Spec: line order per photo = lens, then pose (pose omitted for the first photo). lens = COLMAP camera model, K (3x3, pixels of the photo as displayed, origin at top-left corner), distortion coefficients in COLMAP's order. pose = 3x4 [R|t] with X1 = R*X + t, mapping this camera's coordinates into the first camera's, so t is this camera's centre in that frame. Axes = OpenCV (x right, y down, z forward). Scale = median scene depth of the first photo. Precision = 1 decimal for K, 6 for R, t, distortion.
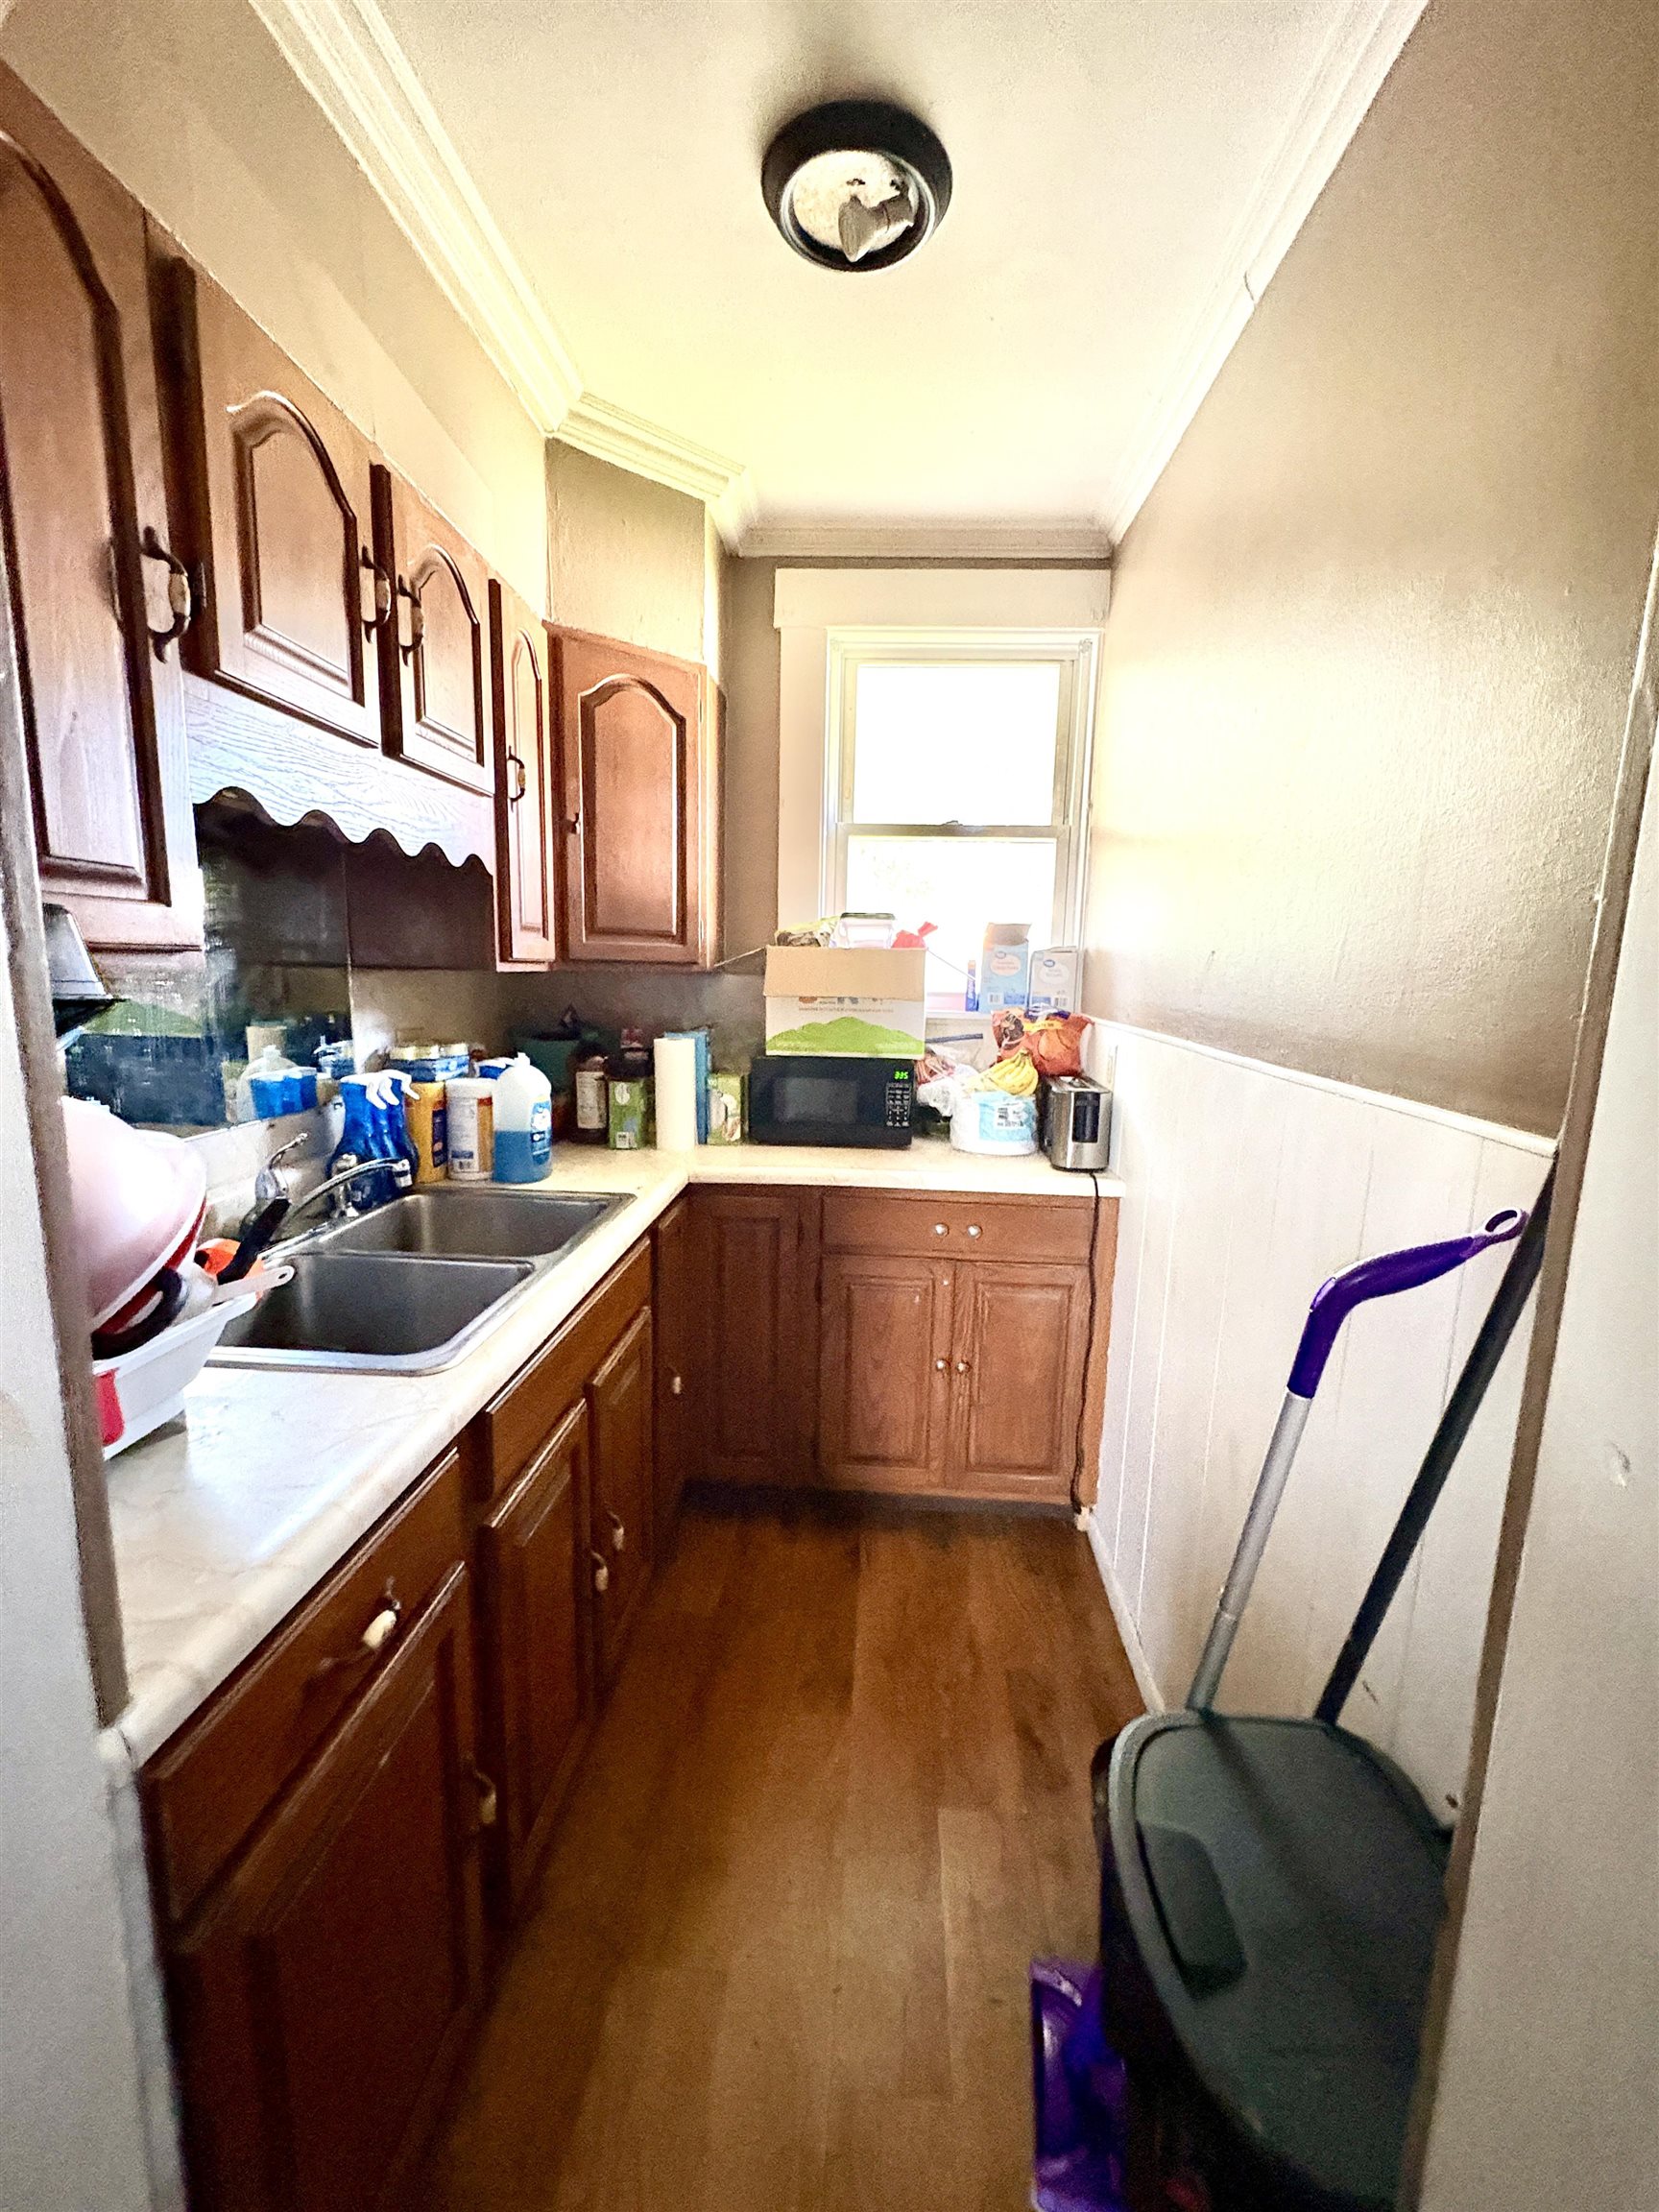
lens RADIAL K [[885.7, 0, 834.1], [0, 885.7, 1109.3], [0, 0, 1]] dist [-0.002602, -0.000186]
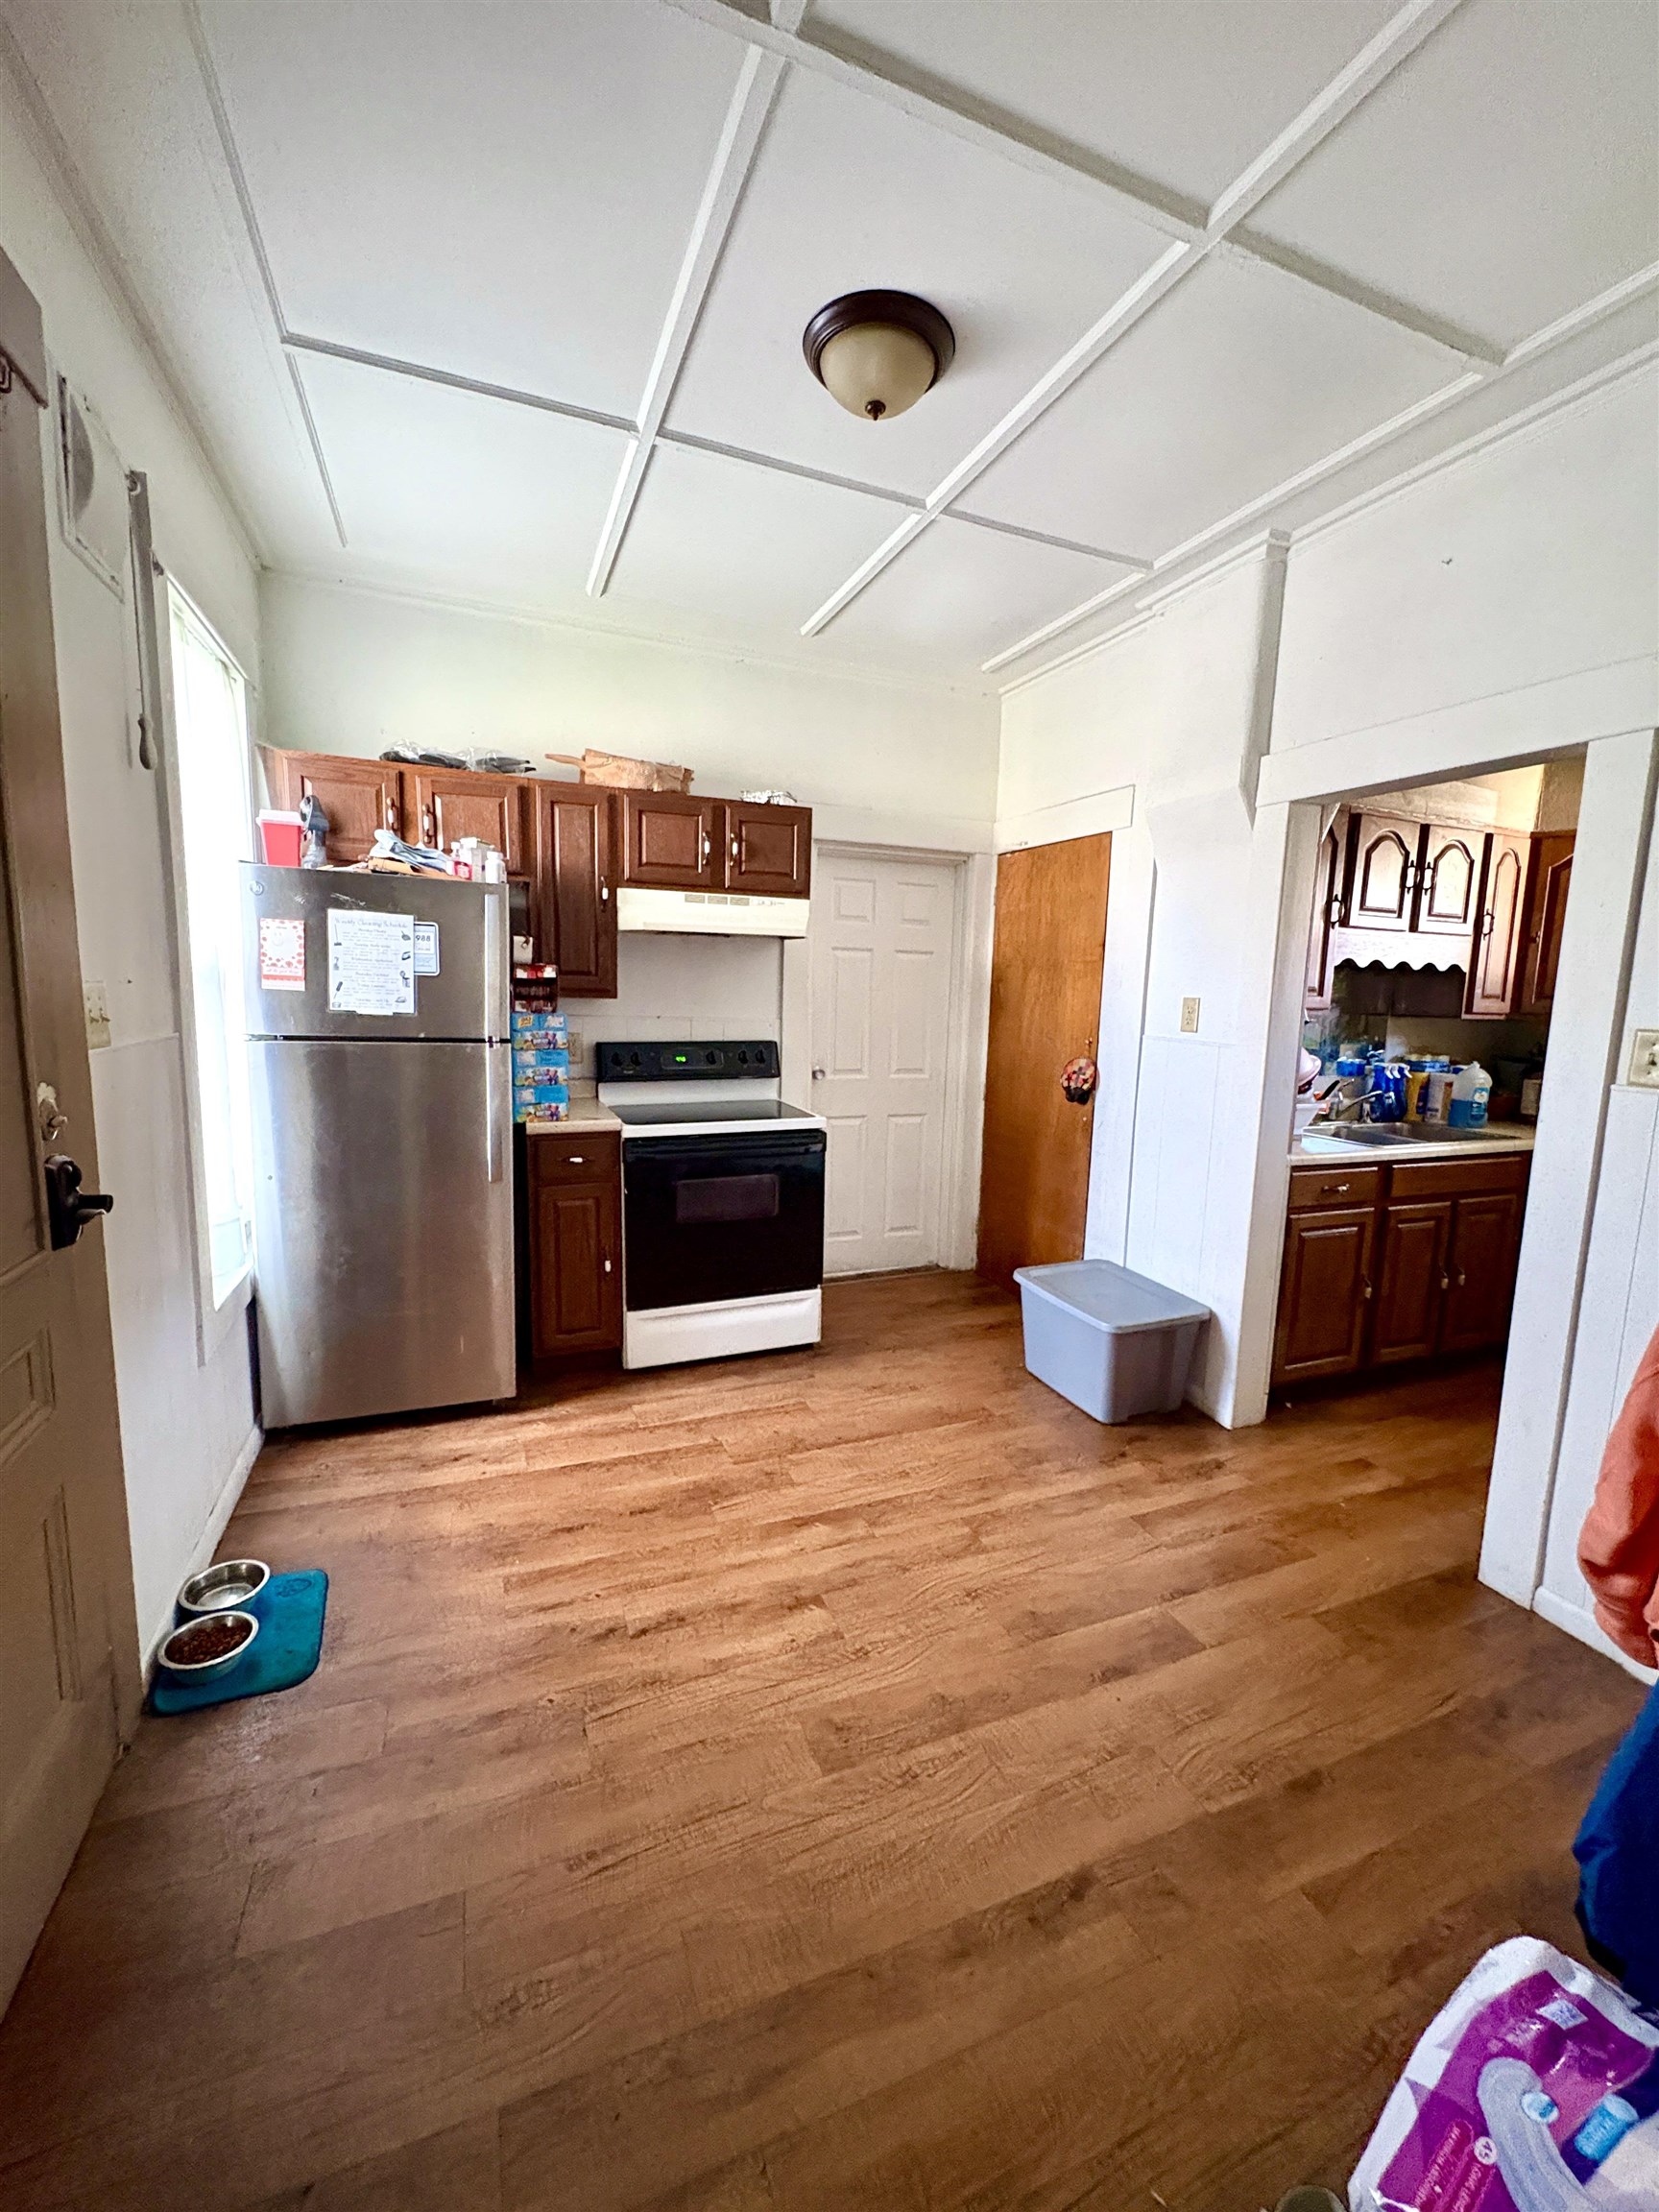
lens RADIAL K [[885.7, 0, 828.3], [0, 885.7, 1109.2], [0, 0, 1]] dist [-0.002602, -0.000186]
pose [[0.437926, 0.105734, -0.892772, 0.943960], [-0.154685, 0.987111, 0.041030, 0.221209], [0.885603, 0.120131, 0.448637, -1.358986]]
